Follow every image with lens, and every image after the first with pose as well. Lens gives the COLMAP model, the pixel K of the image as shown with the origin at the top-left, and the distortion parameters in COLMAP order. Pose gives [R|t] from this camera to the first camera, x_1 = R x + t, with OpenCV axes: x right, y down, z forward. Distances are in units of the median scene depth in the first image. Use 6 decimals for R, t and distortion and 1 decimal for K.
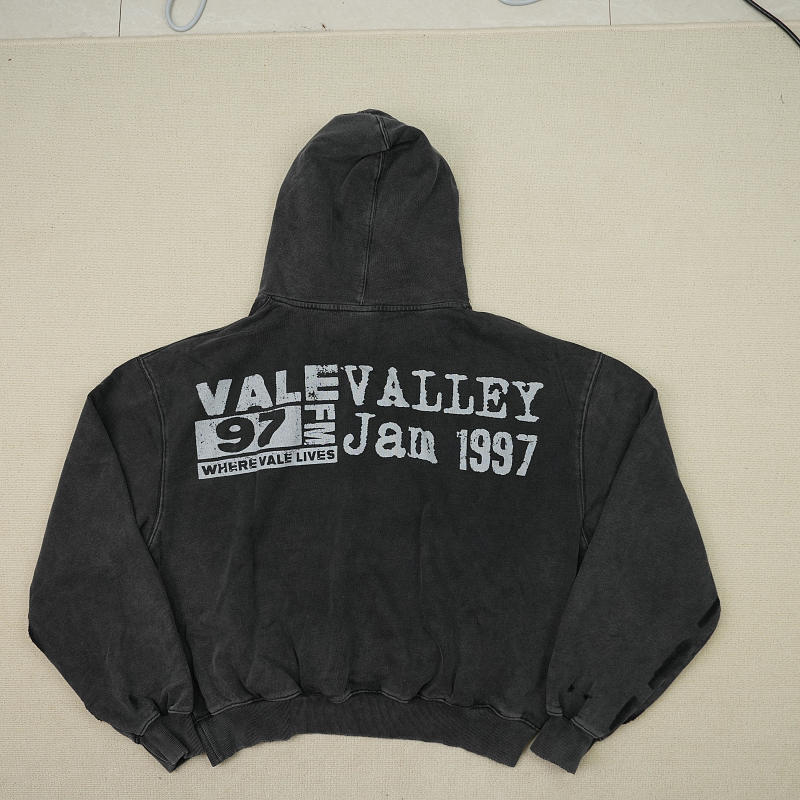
lens RADIAL K [[838.3, 0, 400.4], [0, 838.3, 399.2], [0, 0, 1]] dist [-0.008292, 0.000000]
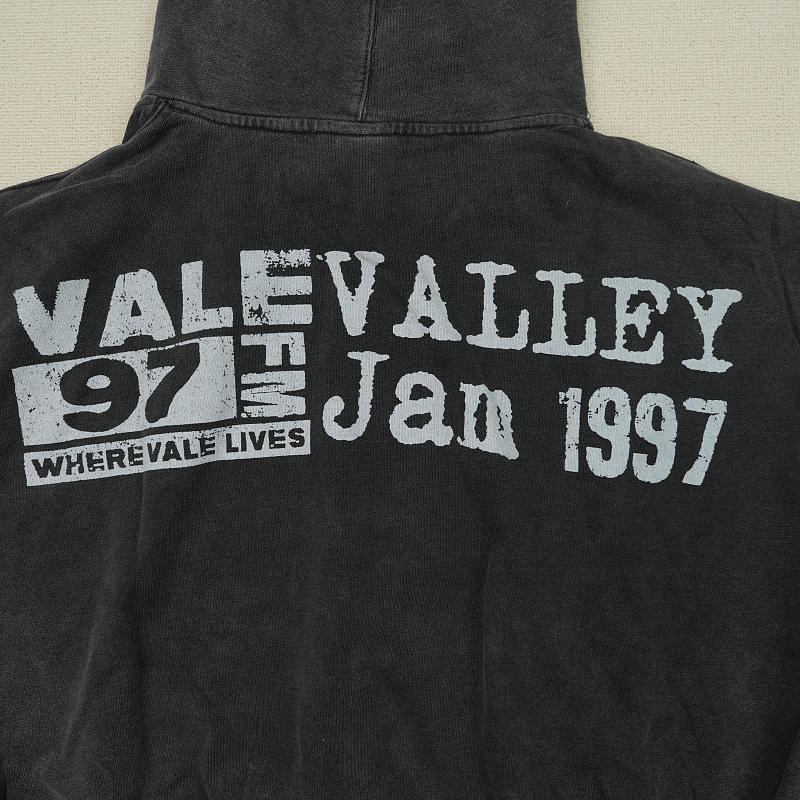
lens RADIAL K [[838.3, 0, 399.8], [0, 838.3, 401.1], [0, 0, 1]] dist [-0.008292, 0.000000]
pose [[0.999983, 0.004311, 0.003966, -0.025775], [-0.004768, 0.992344, 0.123415, -0.014841], [-0.003403, -0.123432, 0.992347, 0.521319]]
